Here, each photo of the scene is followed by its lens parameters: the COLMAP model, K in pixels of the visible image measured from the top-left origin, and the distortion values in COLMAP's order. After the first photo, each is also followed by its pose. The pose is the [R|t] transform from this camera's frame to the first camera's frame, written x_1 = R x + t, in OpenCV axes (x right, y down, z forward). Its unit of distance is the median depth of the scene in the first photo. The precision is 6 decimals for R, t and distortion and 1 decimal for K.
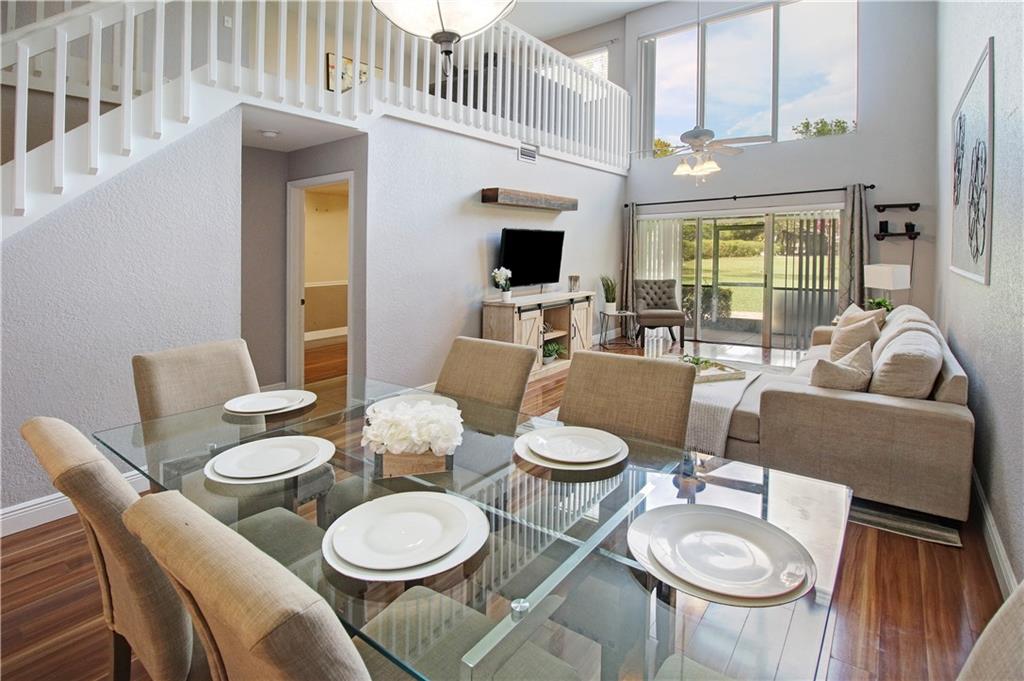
lens RADIAL K [[508.7, 0, 473.3], [0, 508.7, 263.5], [0, 0, 1]] dist [-0.001309, -0.000887]
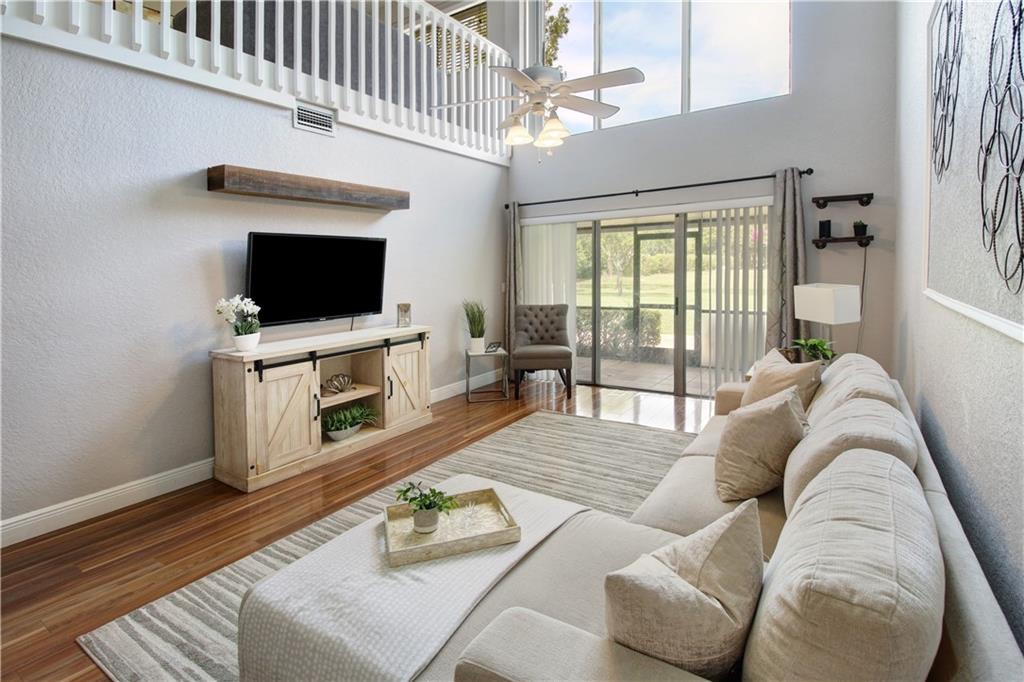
lens RADIAL K [[516.7, 0, 496.6], [0, 516.7, 283.9], [0, 0, 1]] dist [0.014043, -0.000392]
pose [[0.995337, -0.012686, 0.095617, 0.273900], [0.011899, 0.999890, 0.008800, -0.007523], [-0.095718, -0.007622, 0.995379, 0.313794]]
